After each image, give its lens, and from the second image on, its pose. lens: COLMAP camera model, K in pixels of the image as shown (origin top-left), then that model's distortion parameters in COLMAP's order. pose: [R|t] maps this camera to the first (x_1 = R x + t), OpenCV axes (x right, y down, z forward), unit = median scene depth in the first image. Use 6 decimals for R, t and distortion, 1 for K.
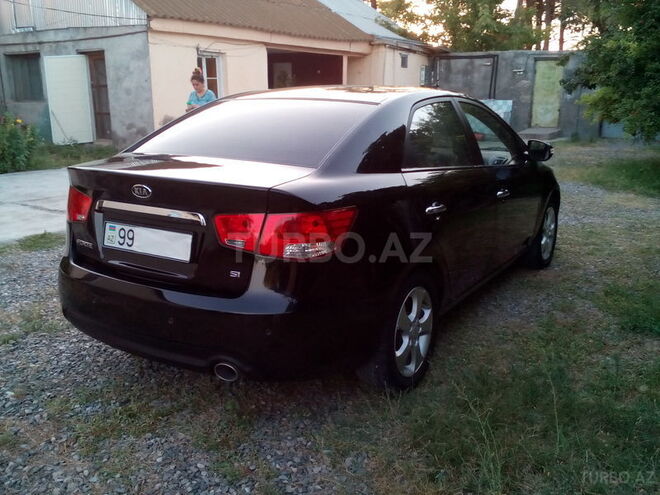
lens RADIAL K [[618.9, 0, 325.6], [0, 618.9, 249.1], [0, 0, 1]] dist [0.062474, -0.136518]
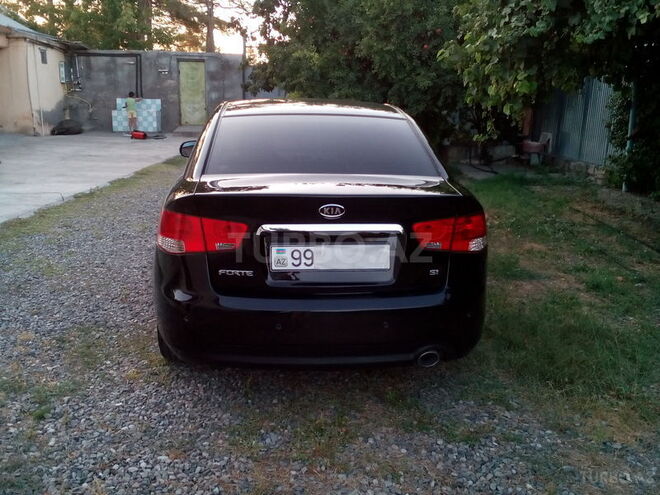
lens RADIAL K [[618.9, 0, 325.6], [0, 618.9, 249.1], [0, 0, 1]] dist [0.062474, -0.136518]
pose [[0.806476, -0.139782, 0.574507, -0.106334], [0.136284, 0.989436, 0.049427, -0.009515], [-0.575347, 0.038434, 0.817006, 0.019003]]
